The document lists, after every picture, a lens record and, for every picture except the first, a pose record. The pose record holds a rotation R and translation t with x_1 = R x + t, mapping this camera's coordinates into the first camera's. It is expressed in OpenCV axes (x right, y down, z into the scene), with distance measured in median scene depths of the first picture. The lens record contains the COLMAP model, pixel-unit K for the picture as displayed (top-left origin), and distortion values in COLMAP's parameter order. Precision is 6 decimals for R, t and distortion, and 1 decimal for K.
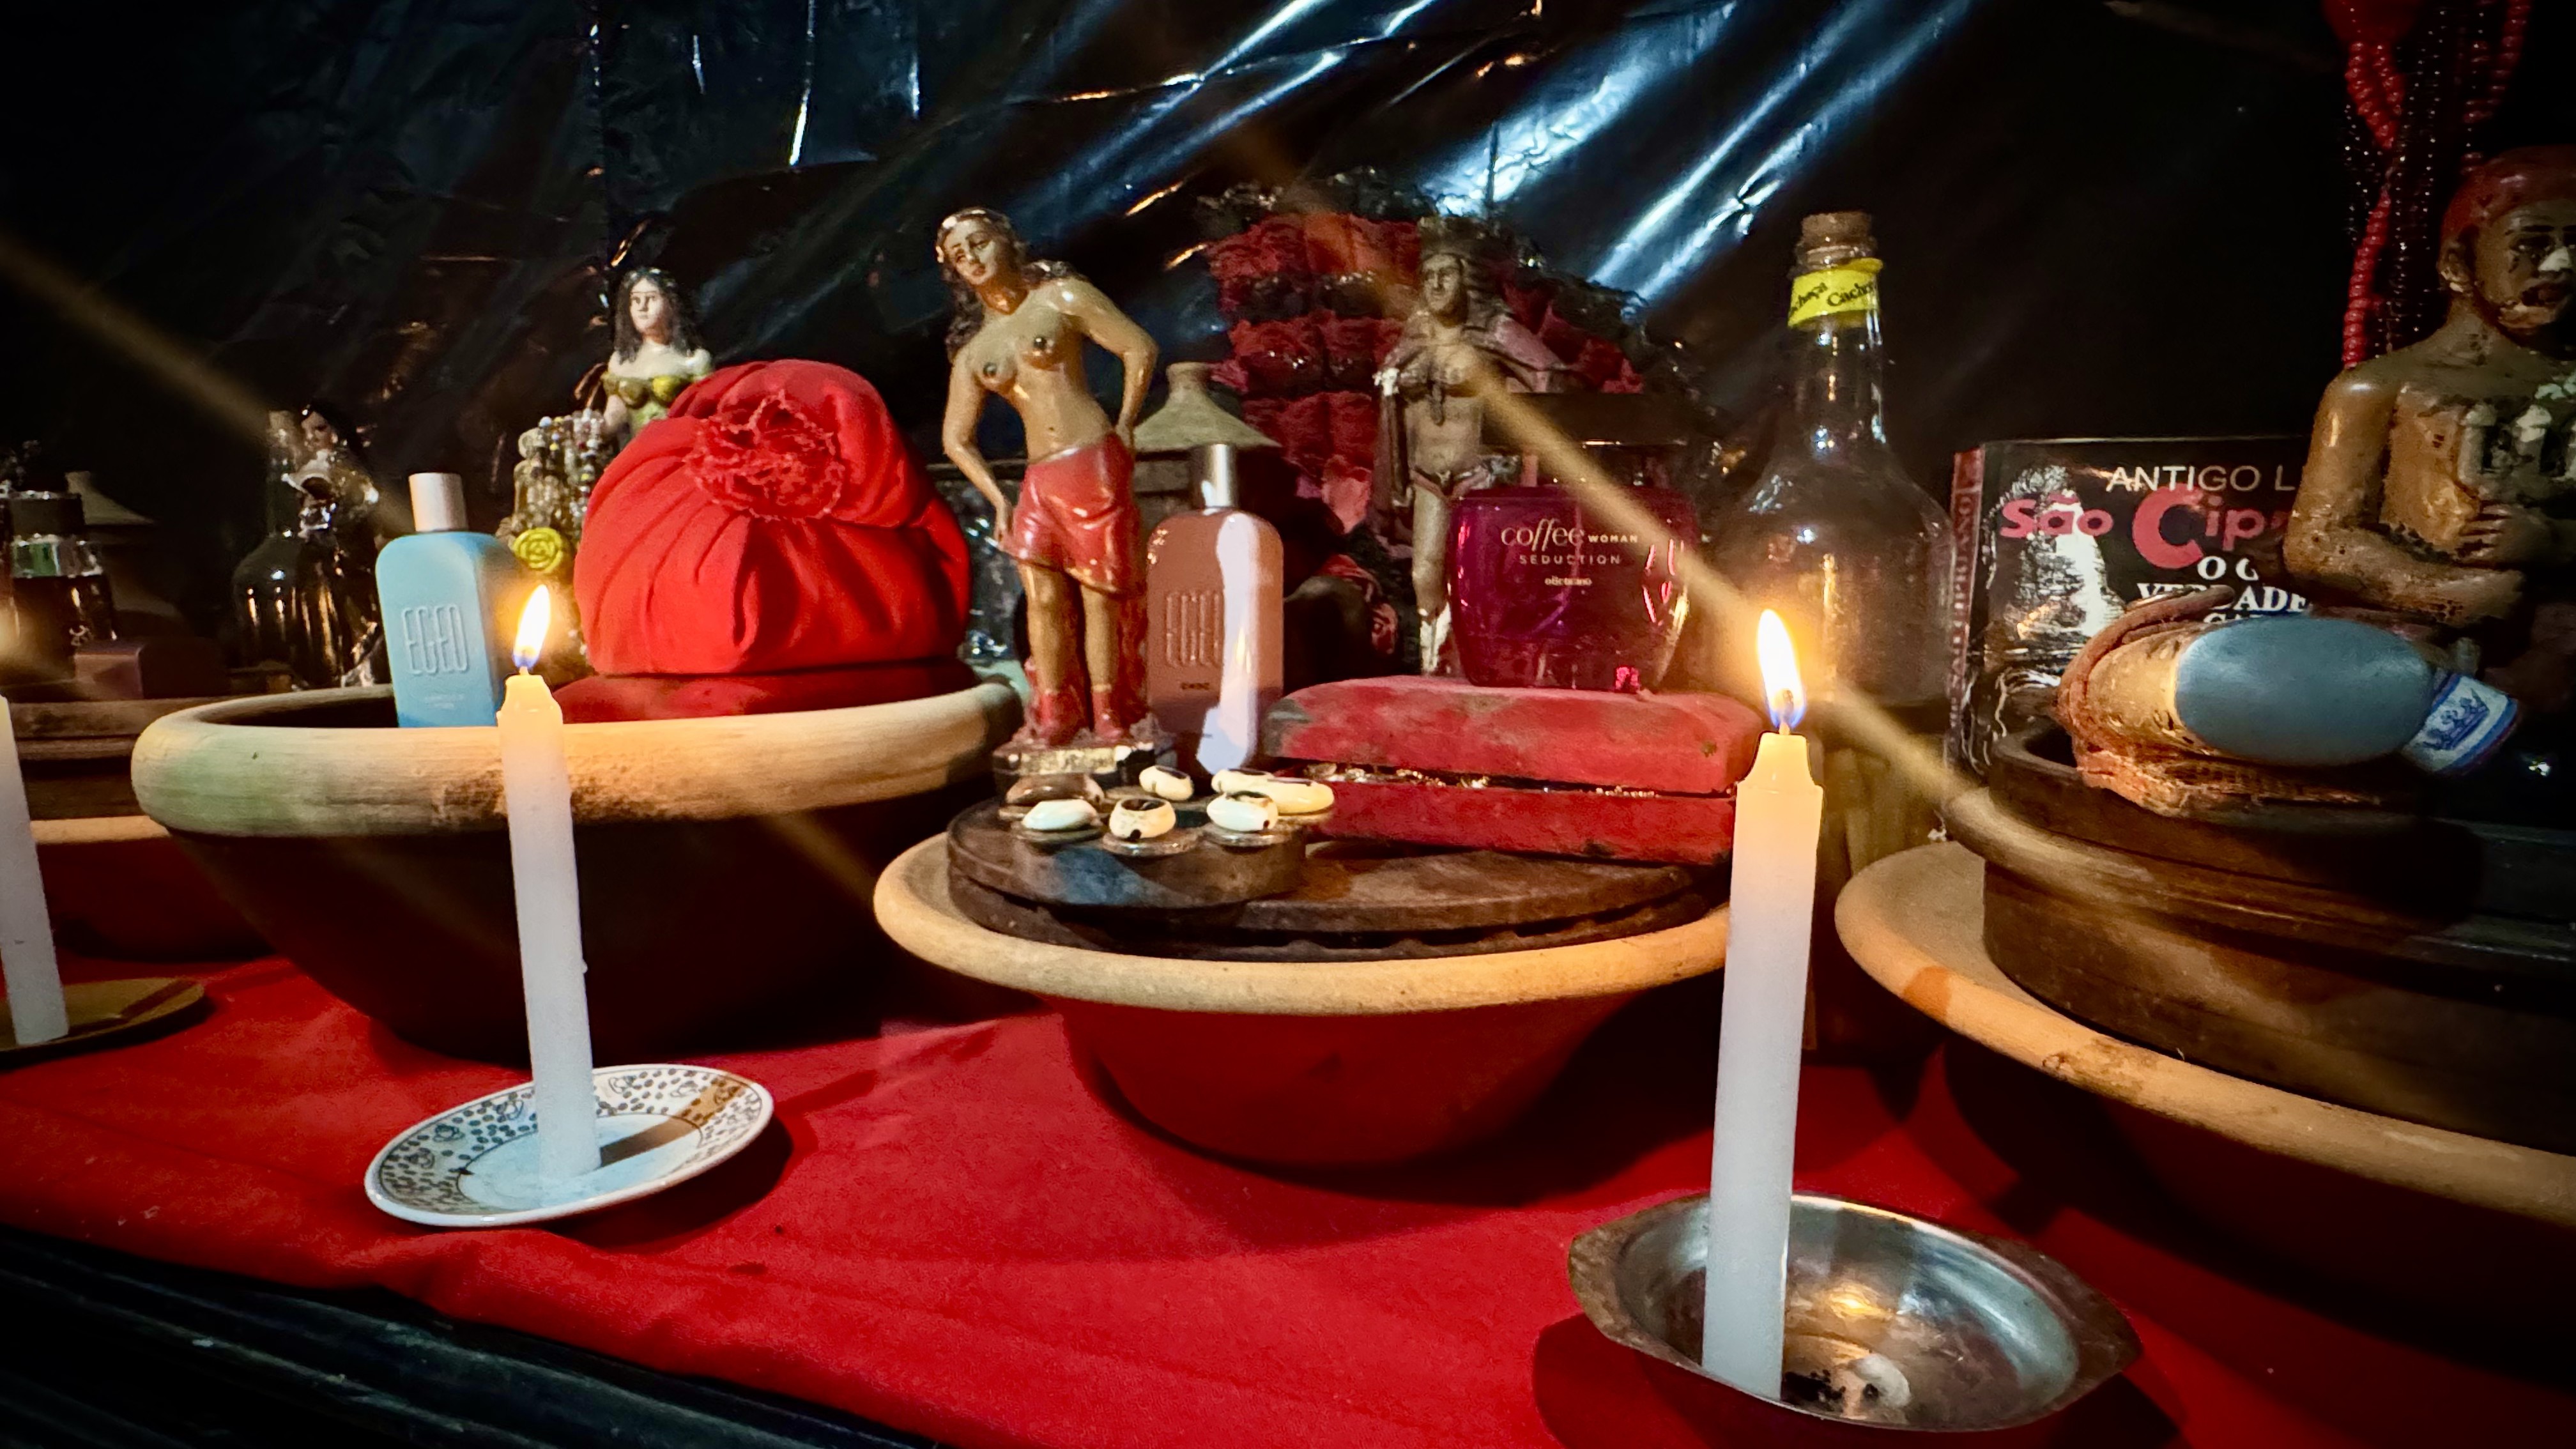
lens RADIAL K [[1322.3, 0, 1250.1], [0, 1322.3, 719.8], [0, 0, 1]] dist [-0.001441, 0.000268]
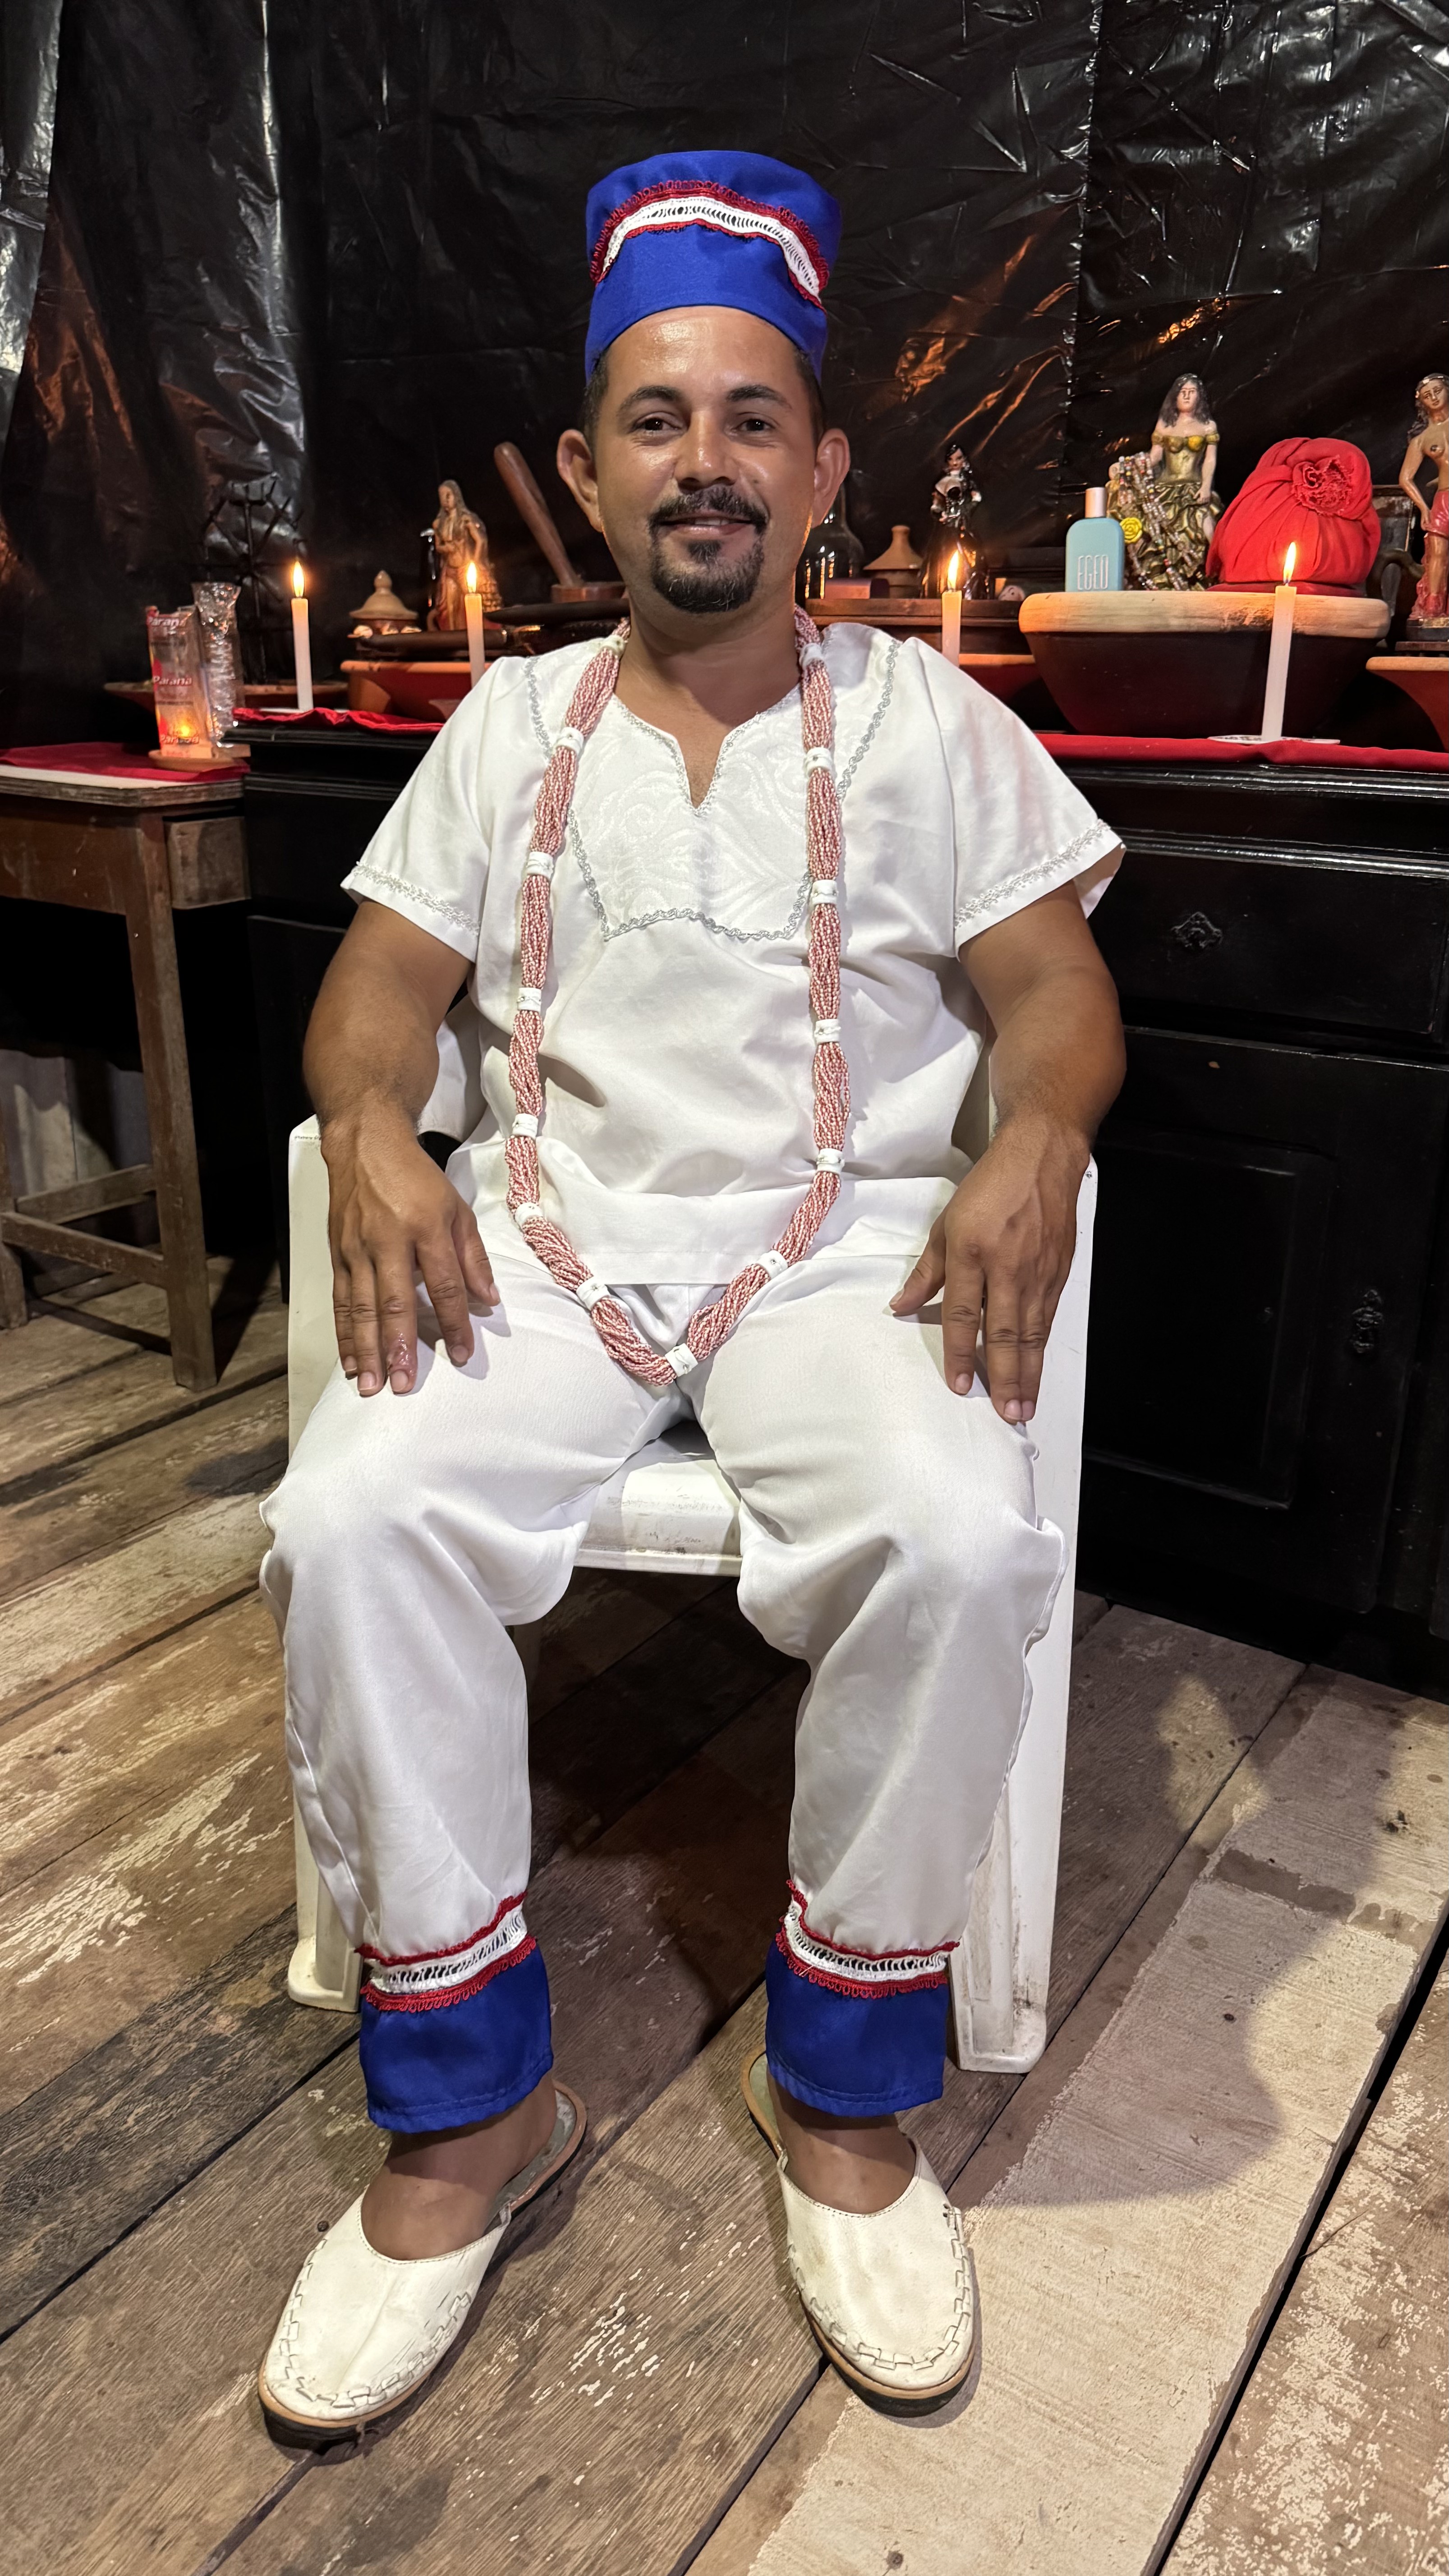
lens RADIAL K [[1858.1, 0, 724.5], [0, 1858.1, 1288.0], [0, 0, 1]] dist [-0.000543, -0.006330]
pose [[0.976775, 0.099867, -0.189571, -0.656063], [-0.054928, 0.971883, 0.228970, 0.508799], [0.207107, -0.213239, 0.954796, -2.765368]]
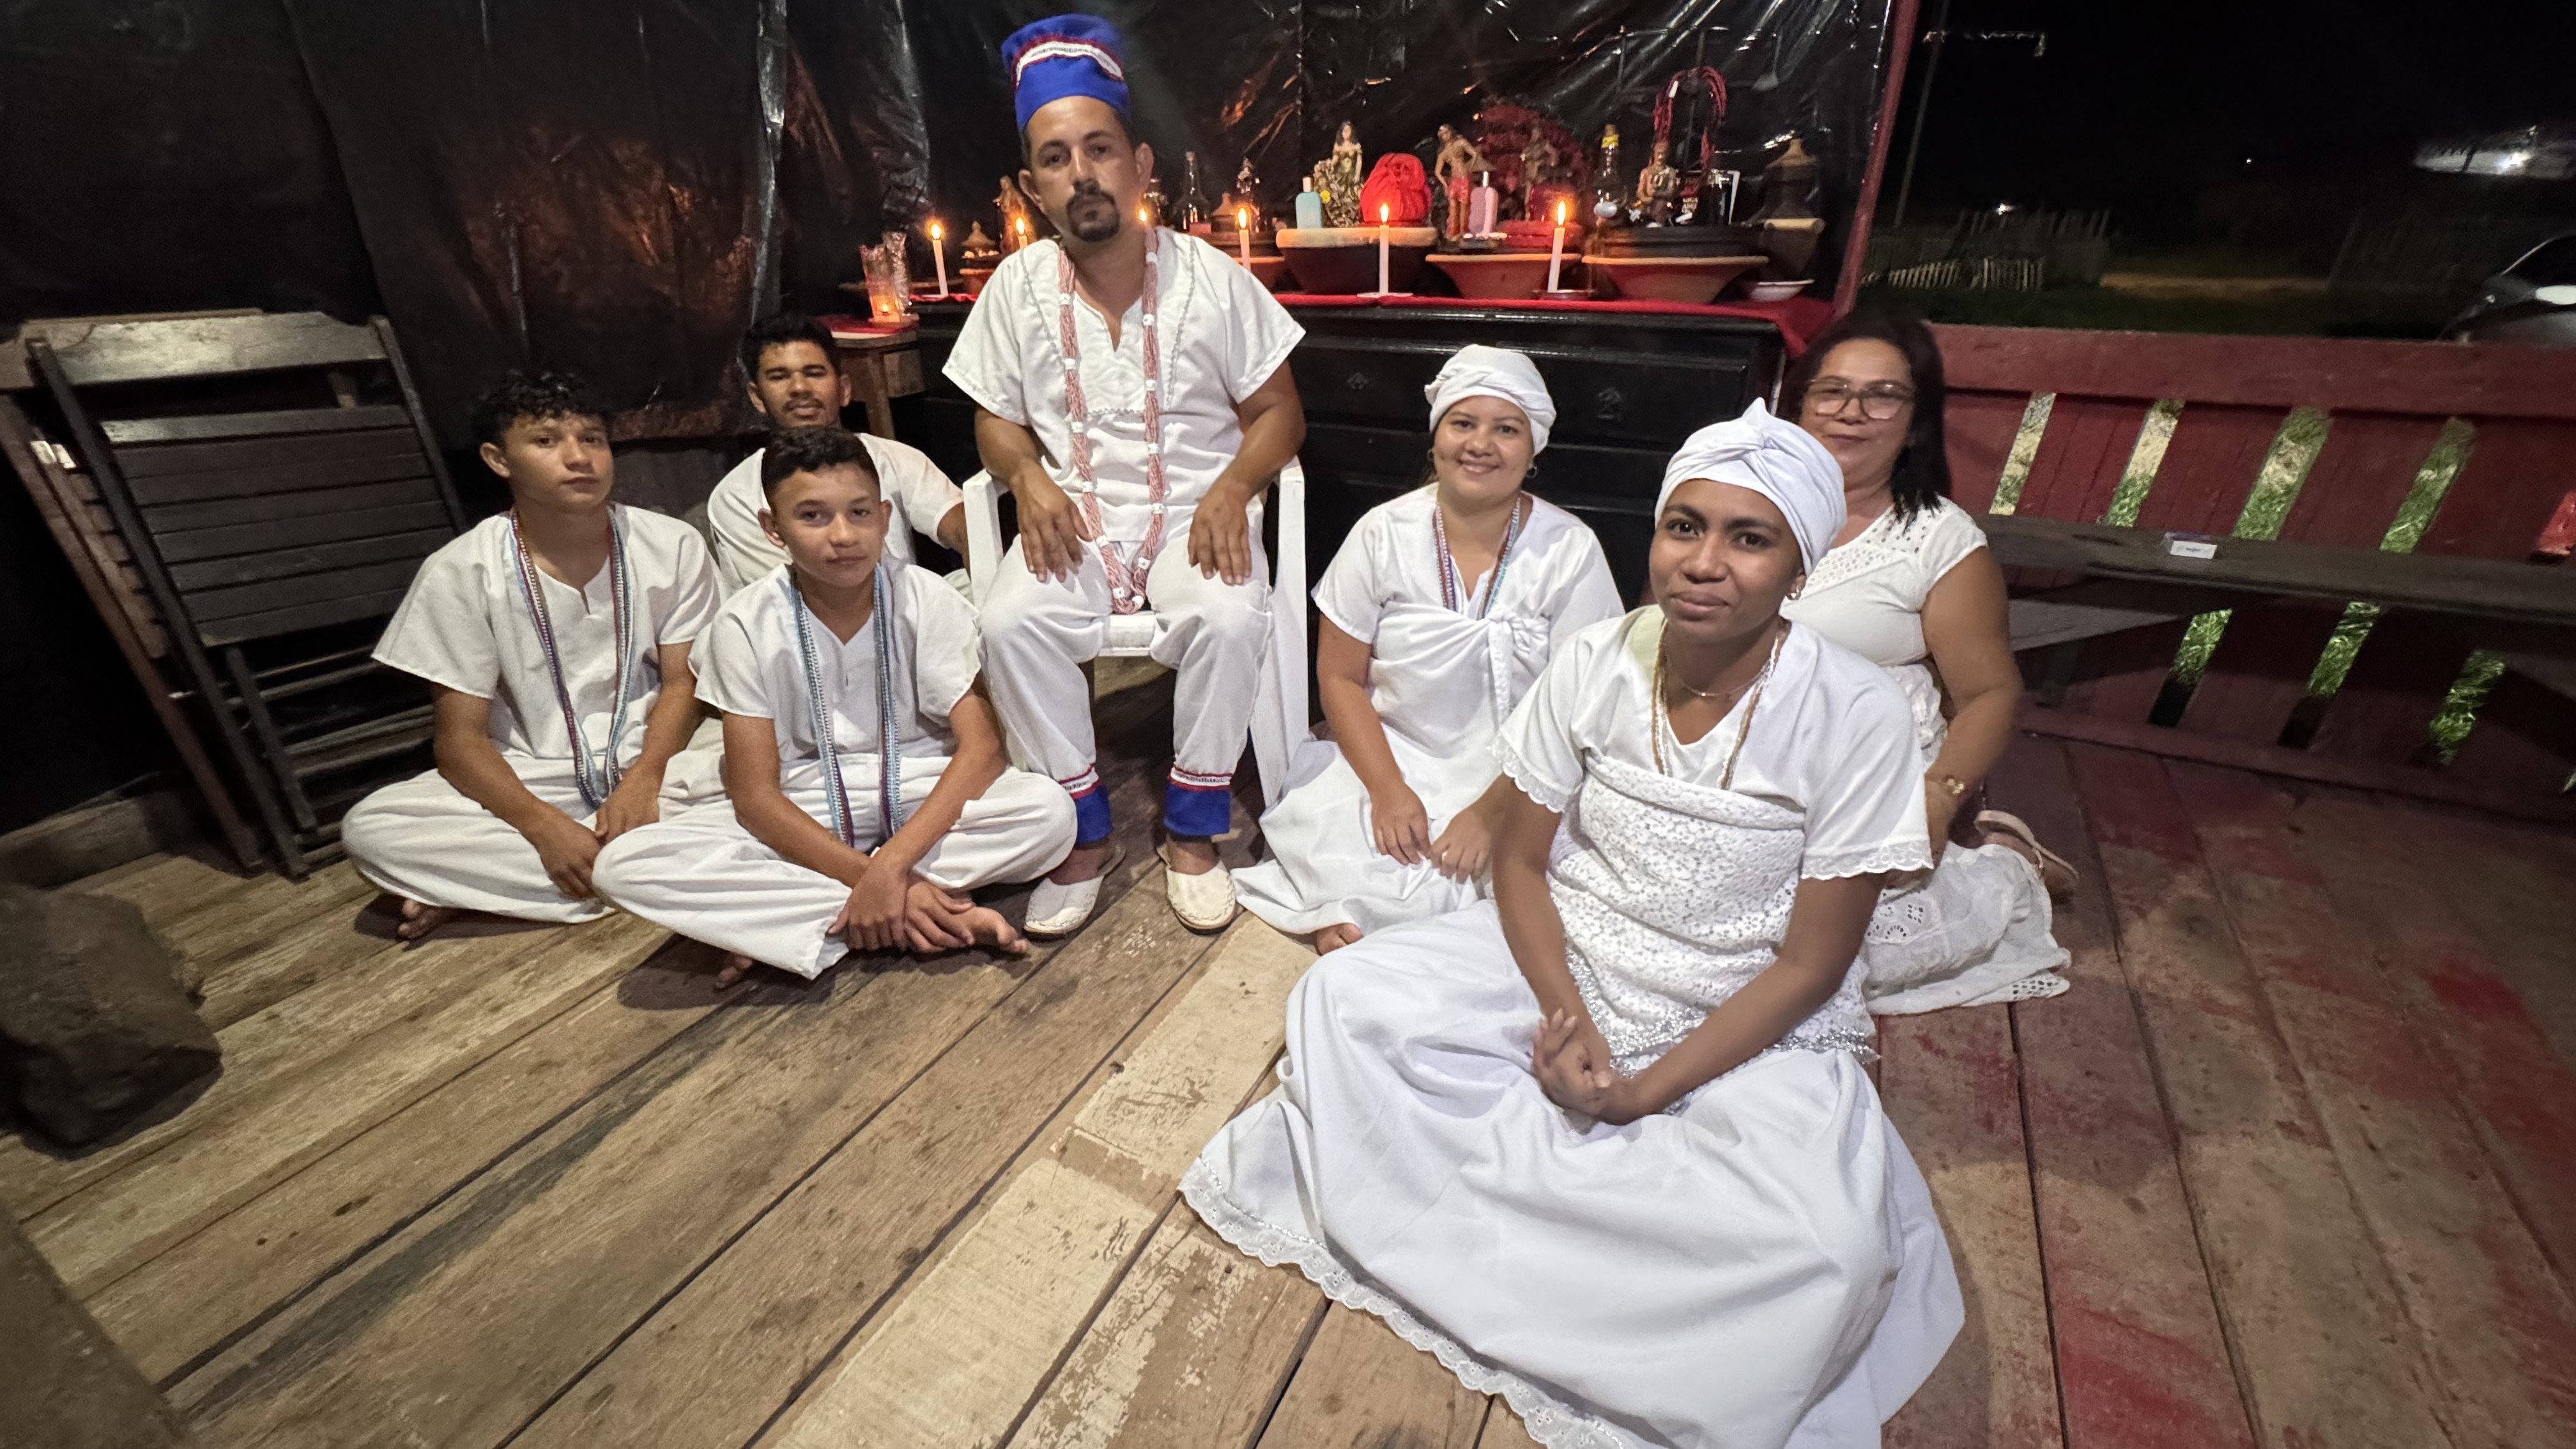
lens RADIAL K [[1039.1, 0, 1296.2], [0, 1039.1, 727.1], [0, 0, 1]] dist [-0.000617, 0.000064]
pose [[0.994190, 0.048550, -0.096070, -0.287830], [-0.014249, 0.944011, 0.329606, 0.536489], [0.106694, -0.326322, 0.939218, -3.786903]]
